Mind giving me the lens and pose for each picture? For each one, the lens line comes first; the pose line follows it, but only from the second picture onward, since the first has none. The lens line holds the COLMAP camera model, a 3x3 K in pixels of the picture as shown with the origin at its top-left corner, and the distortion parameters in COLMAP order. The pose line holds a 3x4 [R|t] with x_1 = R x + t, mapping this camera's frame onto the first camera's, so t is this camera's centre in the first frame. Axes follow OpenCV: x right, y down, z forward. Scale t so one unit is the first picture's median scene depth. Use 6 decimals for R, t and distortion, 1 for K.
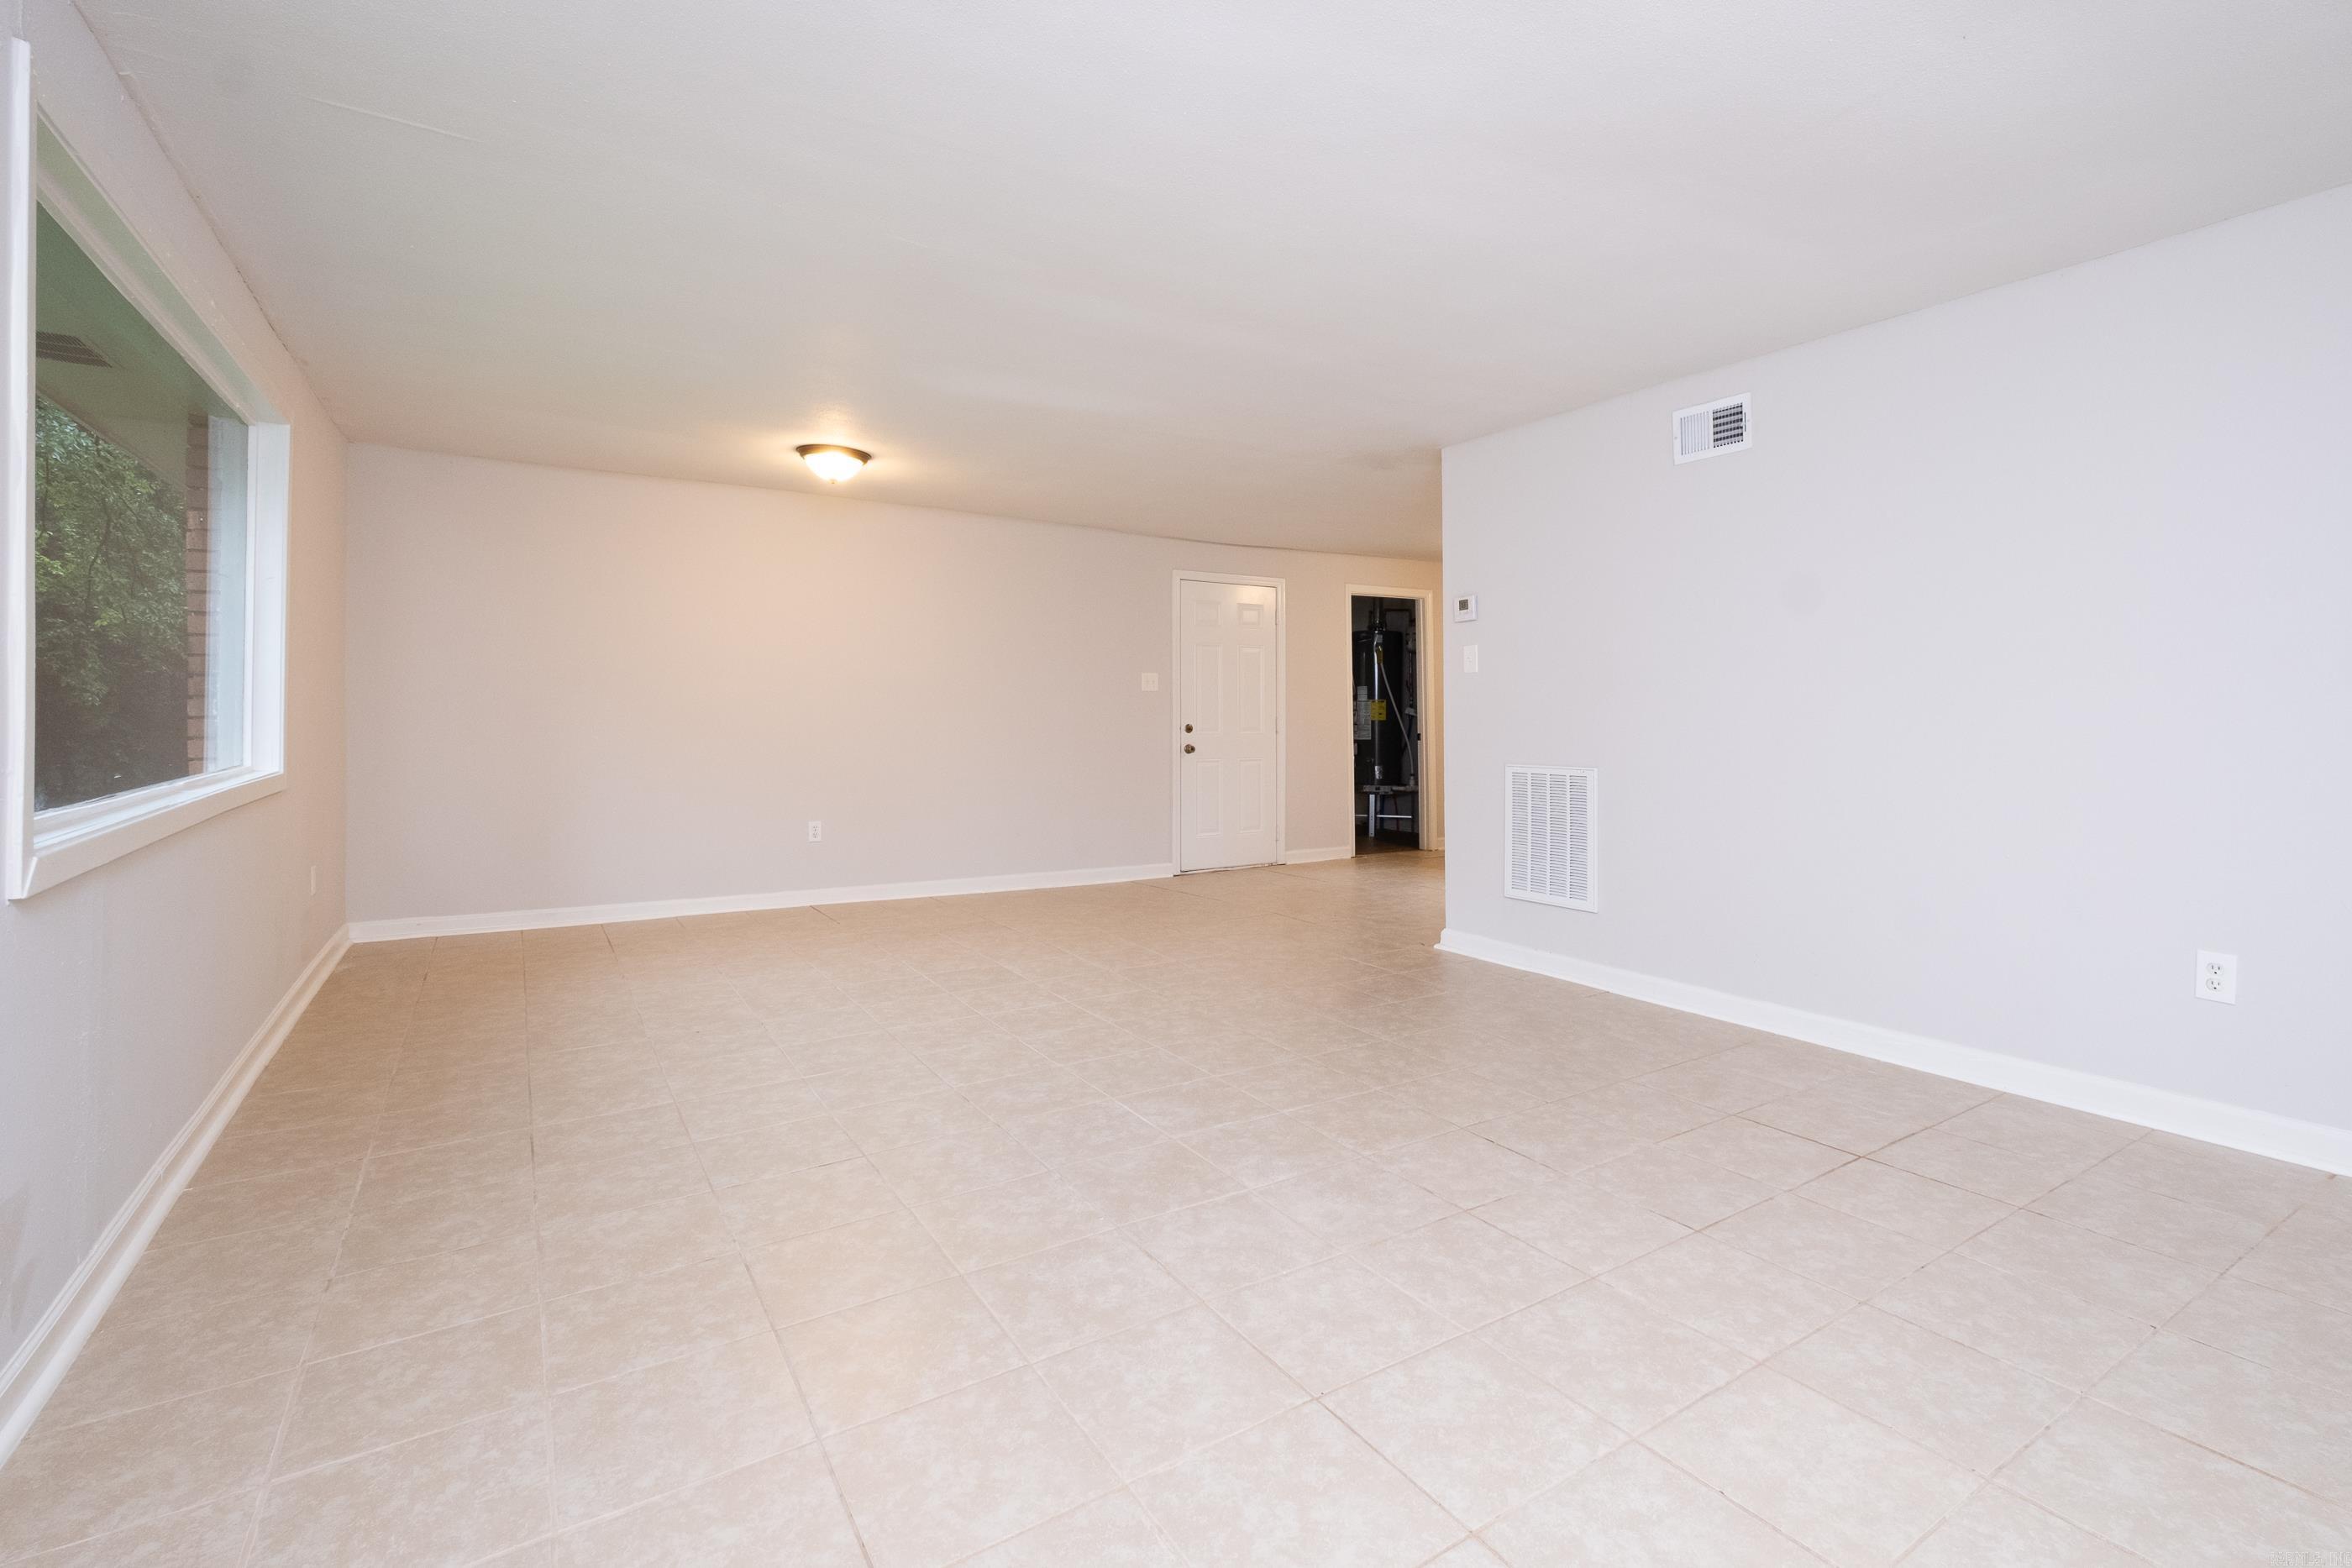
lens RADIAL K [[1069.3, 0, 1229.2], [0, 1069.3, 723.4], [0, 0, 1]] dist [-0.003333, -0.000594]
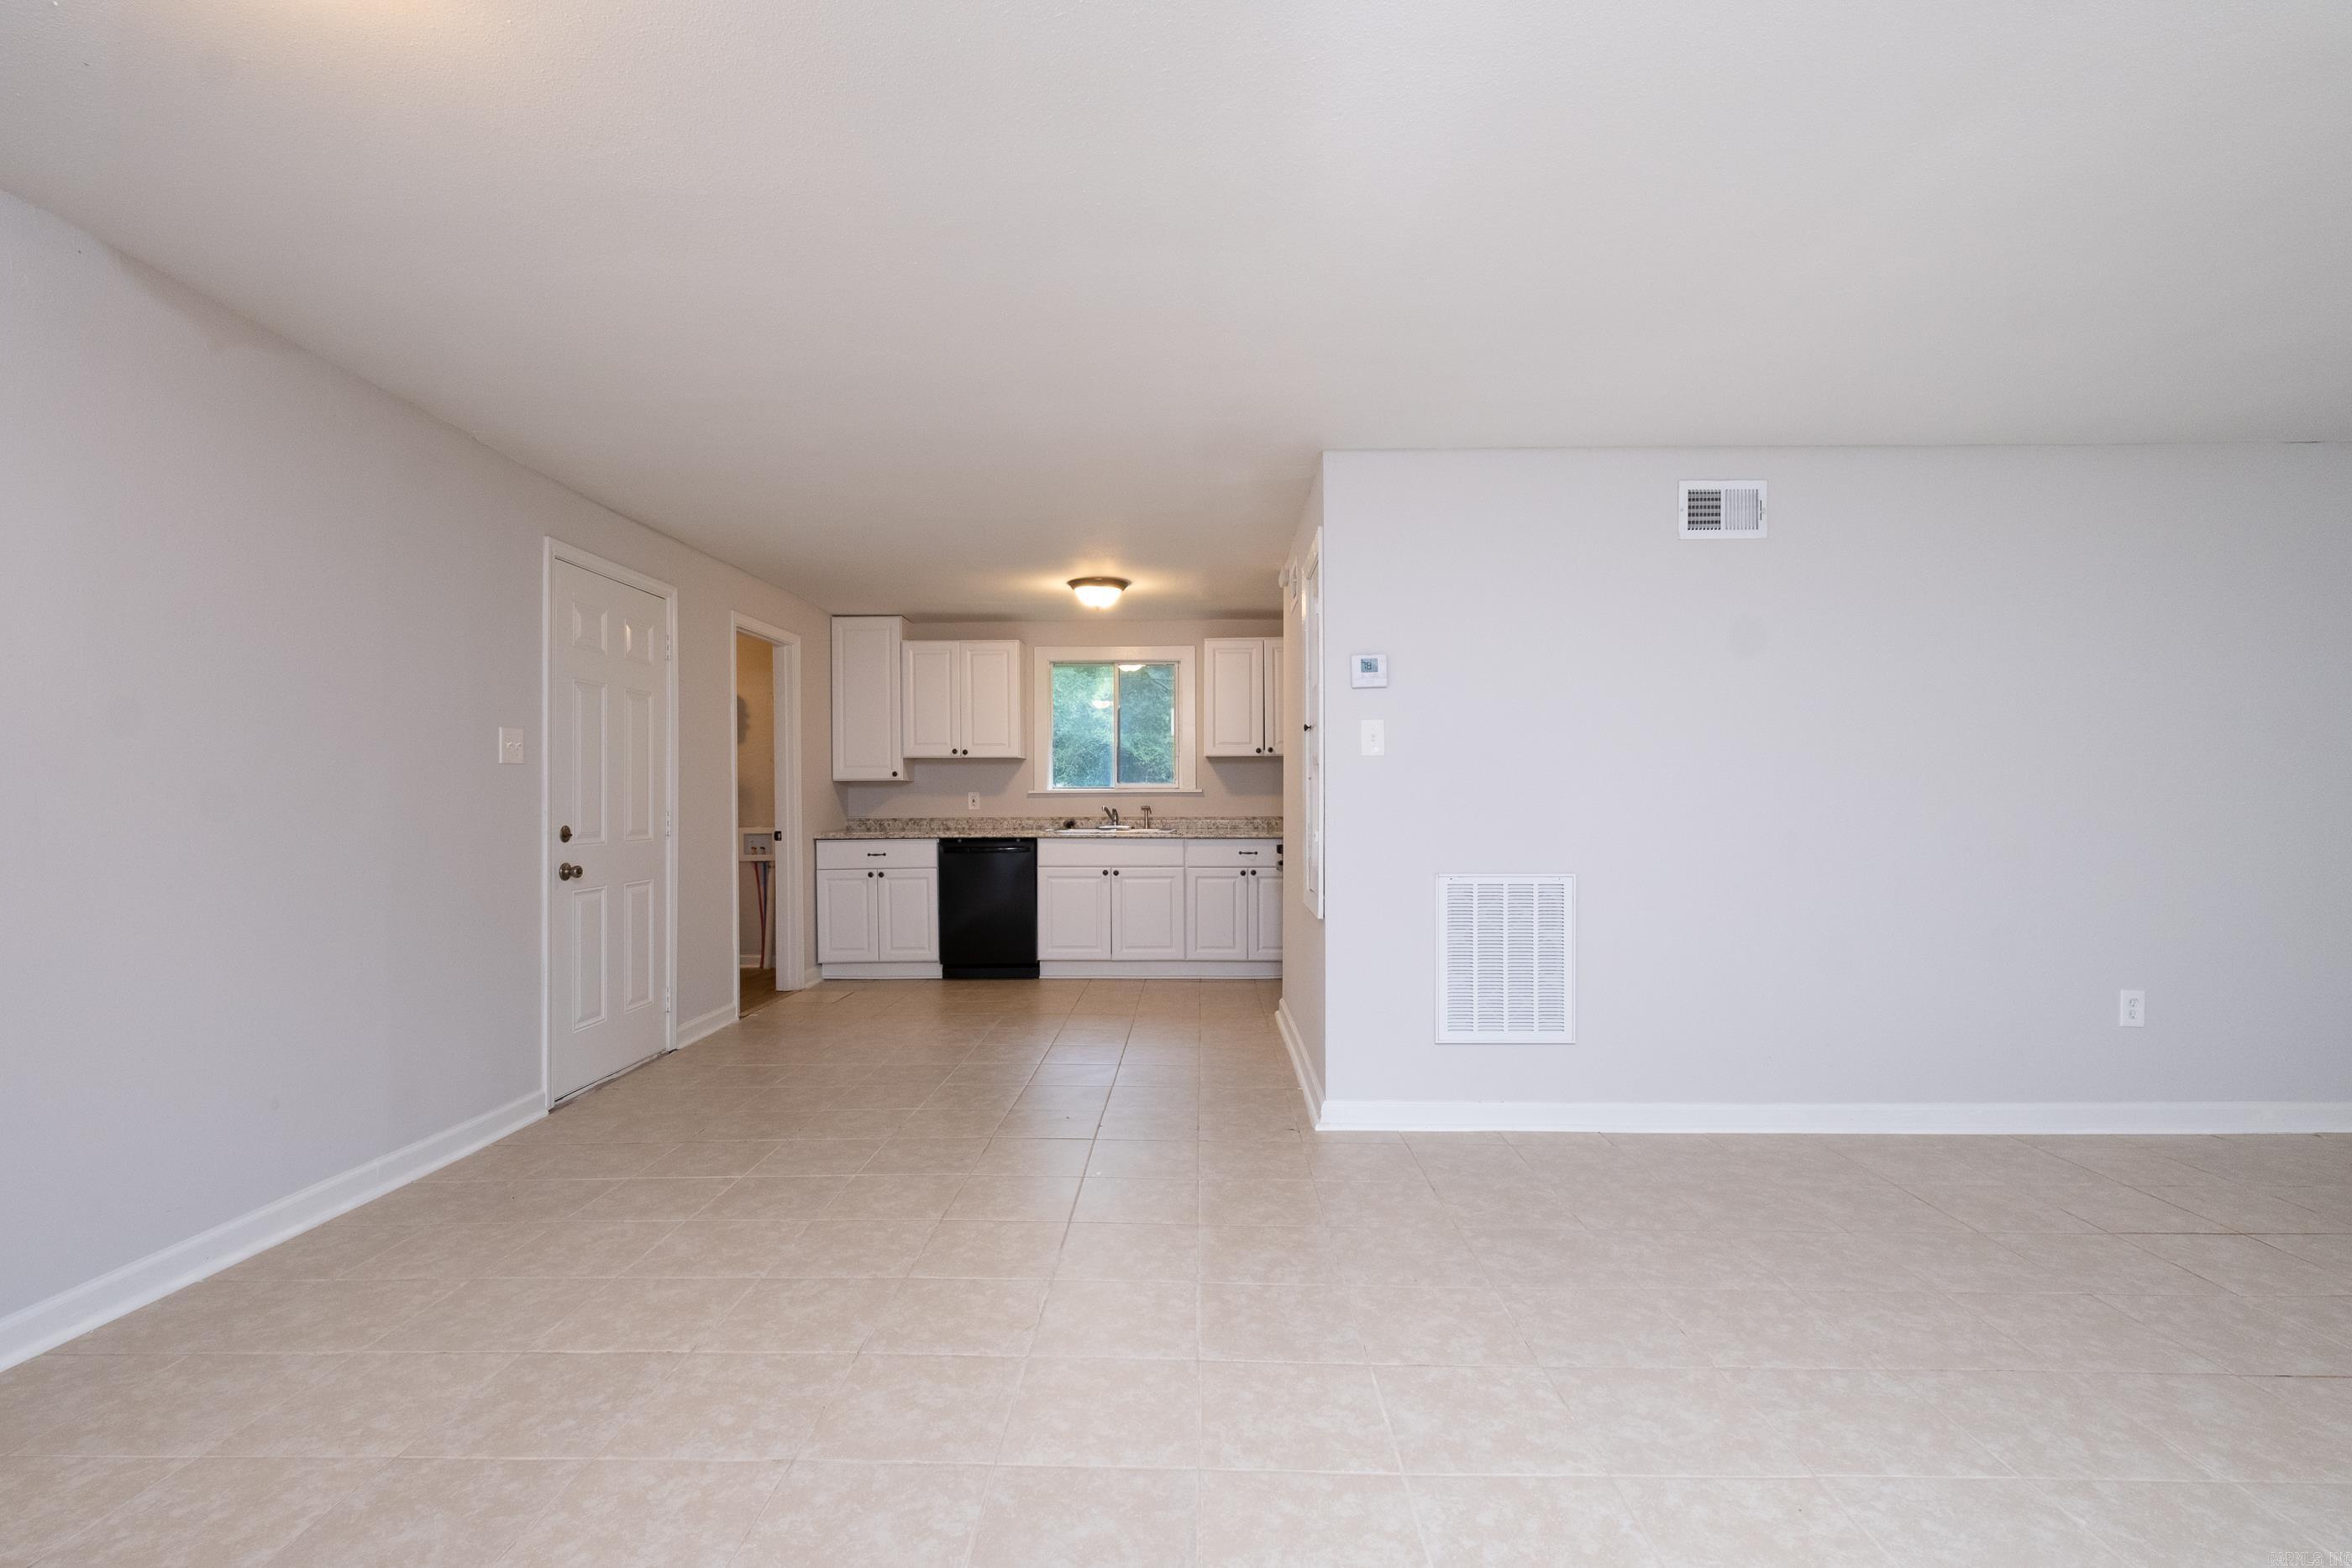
lens RADIAL K [[1052.9, 0, 1176.0], [0, 1052.9, 784.0], [0, 0, 1]] dist [-0.002521, -0.000396]
pose [[0.569086, 0.012506, 0.822183, -0.519364], [0.005218, 0.999809, -0.018819, -0.015243], [-0.822261, 0.015000, 0.568913, 0.762164]]
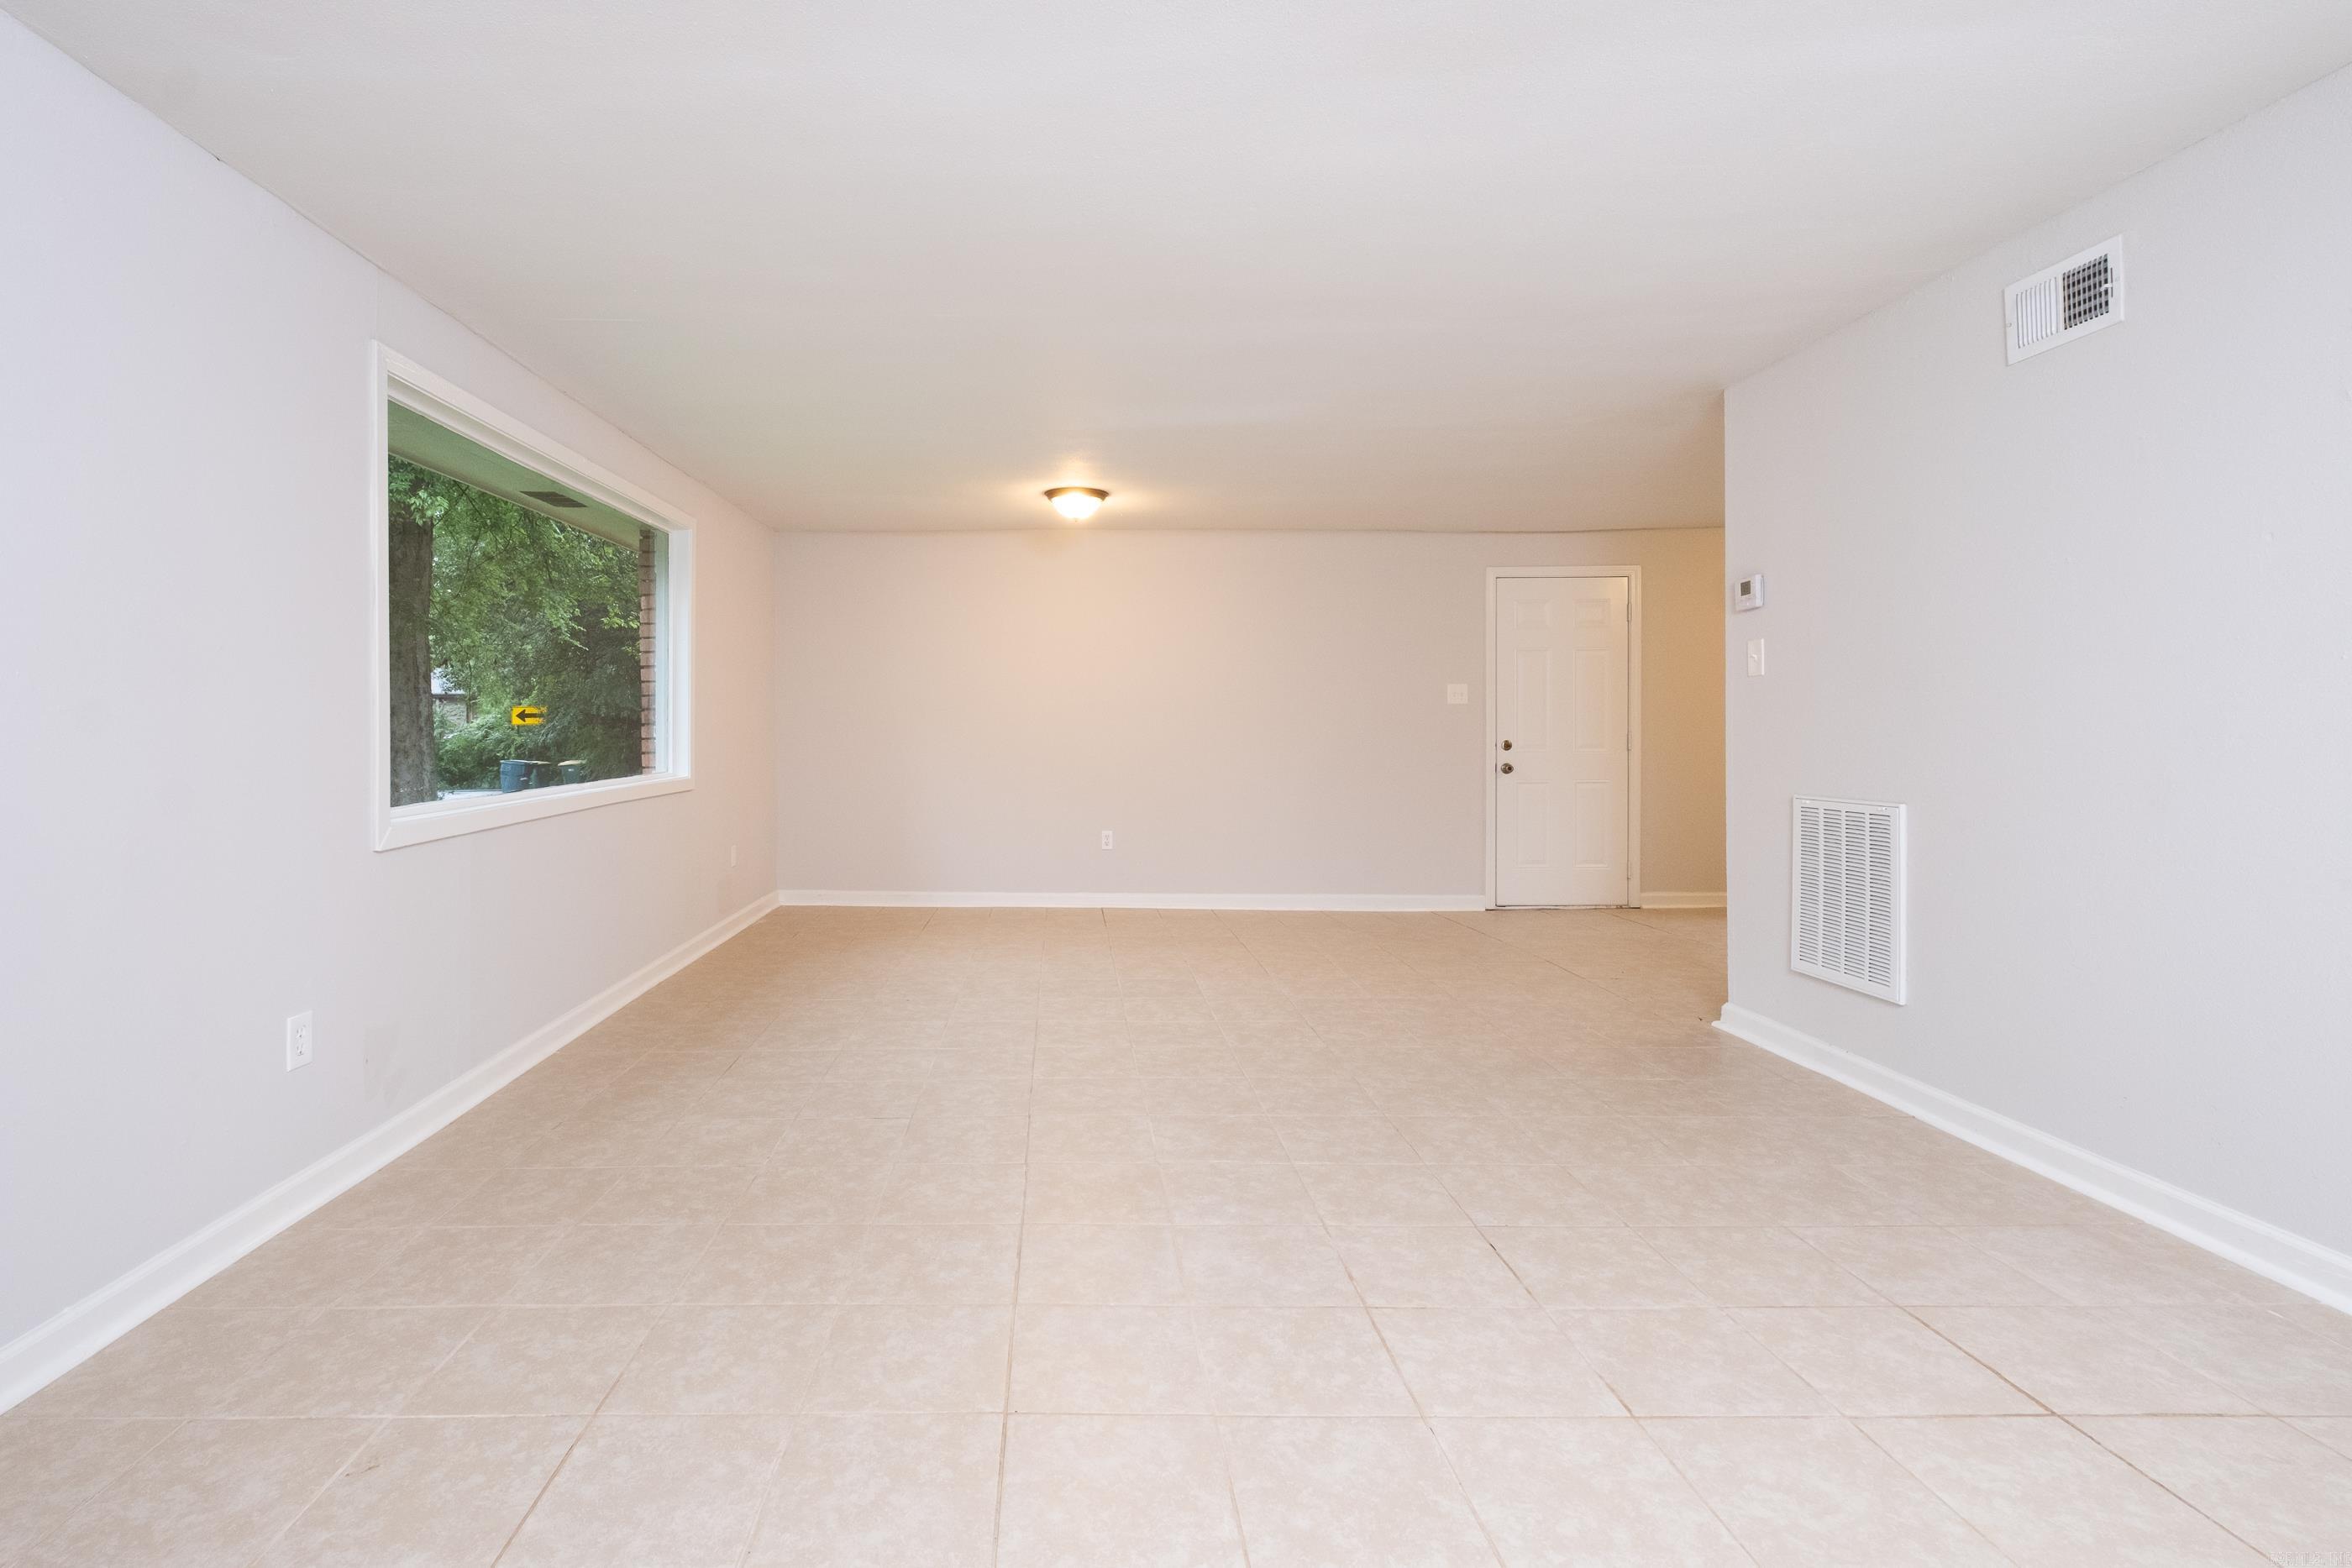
lens RADIAL K [[1093.2, 0, 1046.3], [0, 1093.2, 749.5], [0, 0, 1]] dist [-0.002732, -0.001464]
pose [[0.824260, 0.003597, -0.566200, 0.276244], [0.002960, 0.999939, 0.010661, -0.004511], [0.566204, -0.010463, 0.824199, 0.067243]]
